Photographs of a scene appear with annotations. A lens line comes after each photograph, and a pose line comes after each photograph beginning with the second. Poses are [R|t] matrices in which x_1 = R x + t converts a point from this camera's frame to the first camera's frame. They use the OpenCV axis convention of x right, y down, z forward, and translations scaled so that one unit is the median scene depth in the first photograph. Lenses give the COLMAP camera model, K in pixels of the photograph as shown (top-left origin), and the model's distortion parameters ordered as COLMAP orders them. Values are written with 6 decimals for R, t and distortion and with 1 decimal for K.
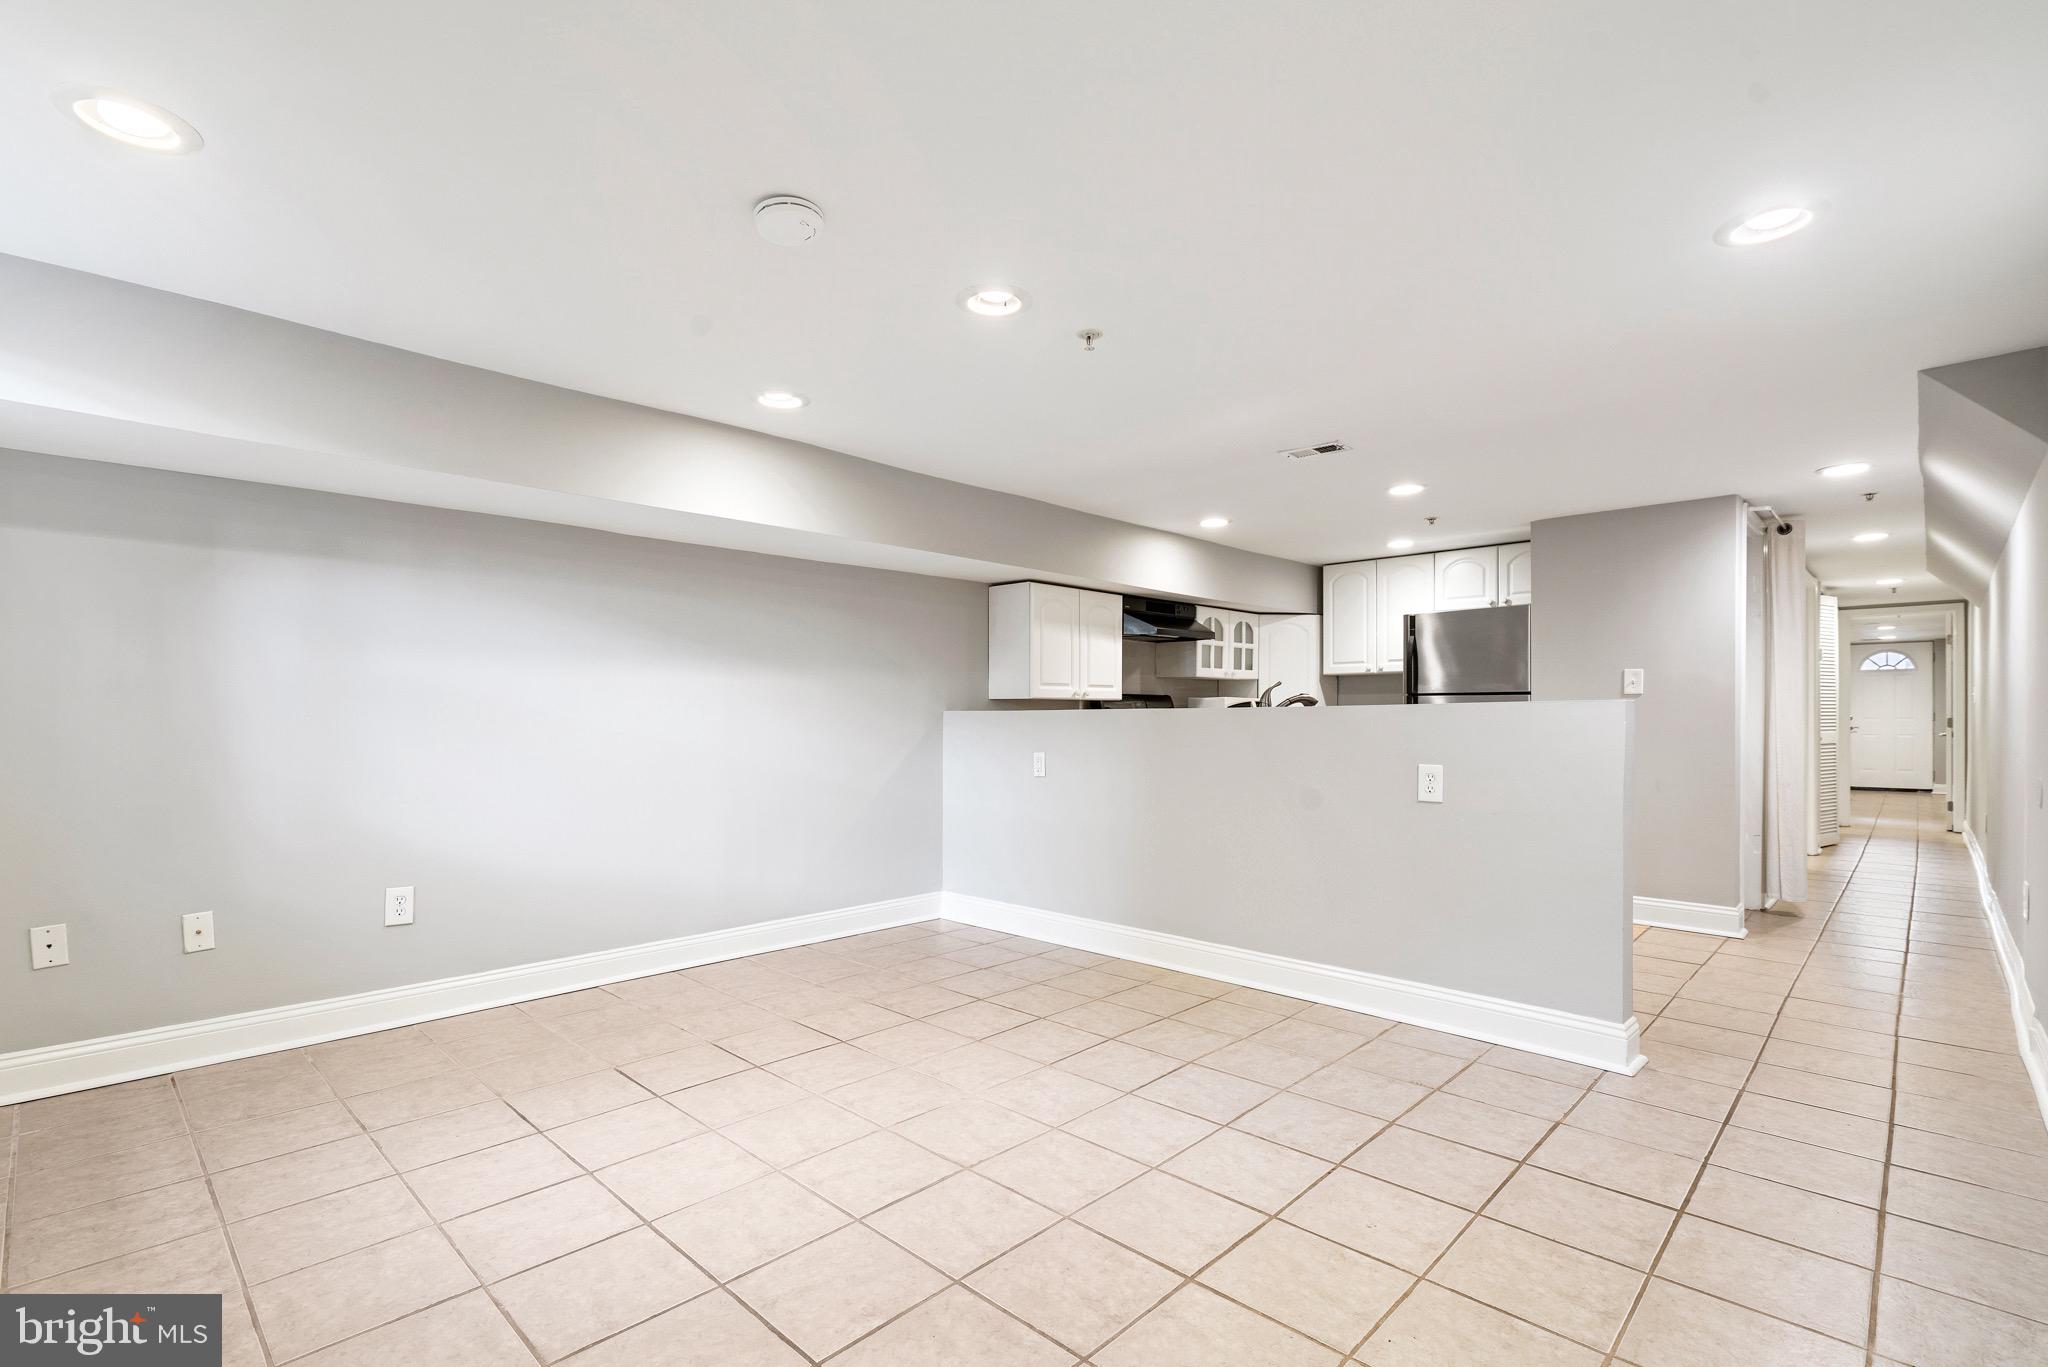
lens RADIAL K [[935.1, 0, 1019.7], [0, 935.1, 719.6], [0, 0, 1]] dist [-0.001882, 0.000445]
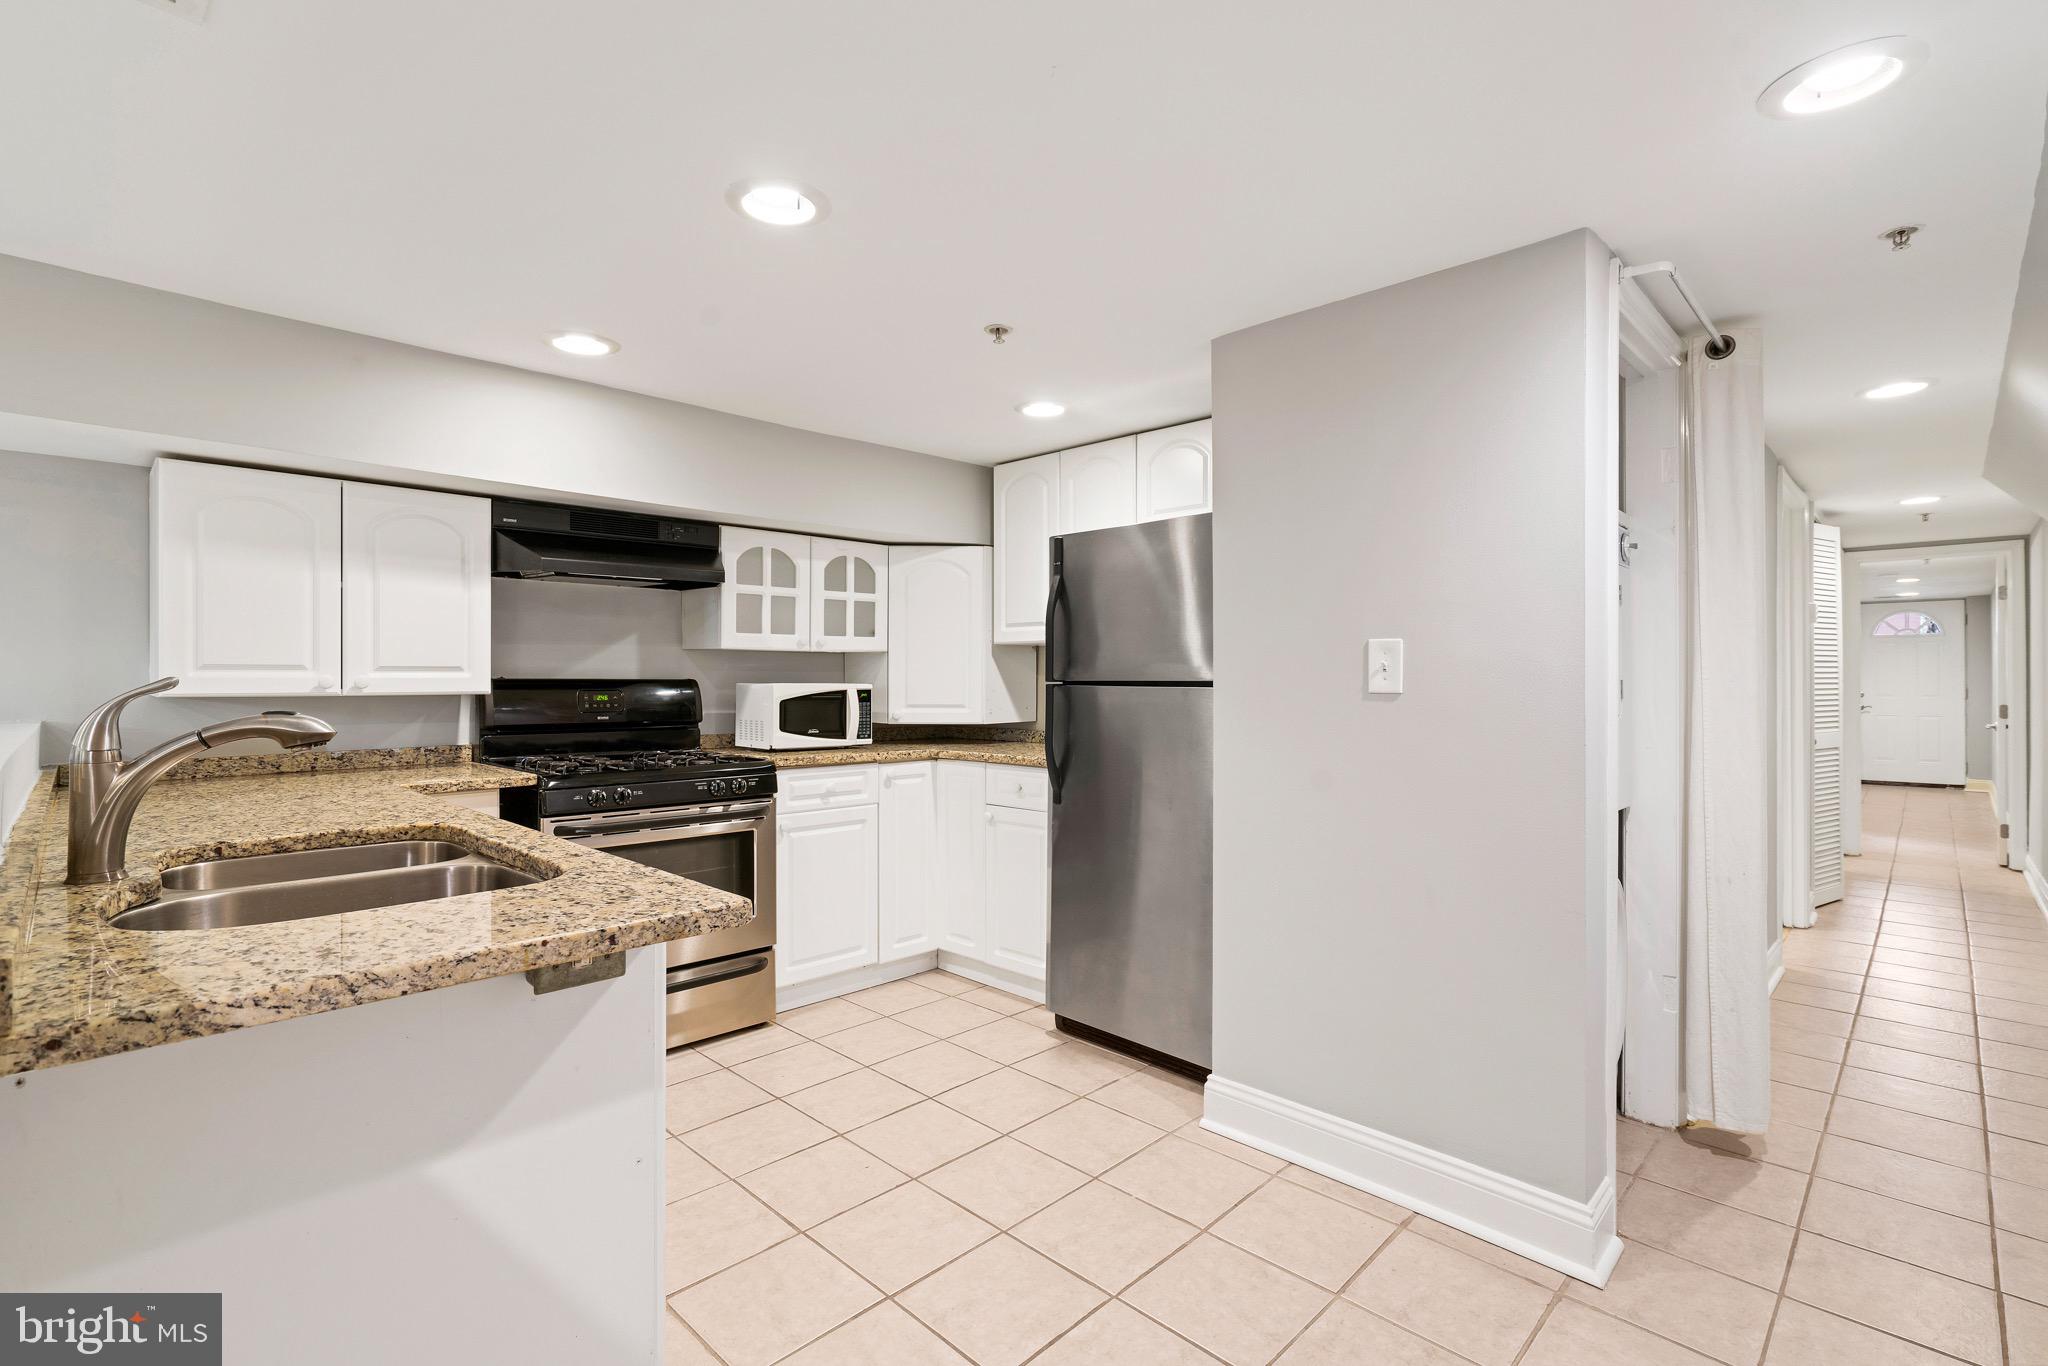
lens RADIAL K [[935.1, 0, 1024.1], [0, 935.1, 676.6], [0, 0, 1]] dist [-0.001882, 0.000445]
pose [[0.999992, 0.001436, -0.003712, 0.350931], [-0.001457, 0.999983, -0.005619, -0.023840], [0.003704, 0.005625, 0.999977, 0.393736]]
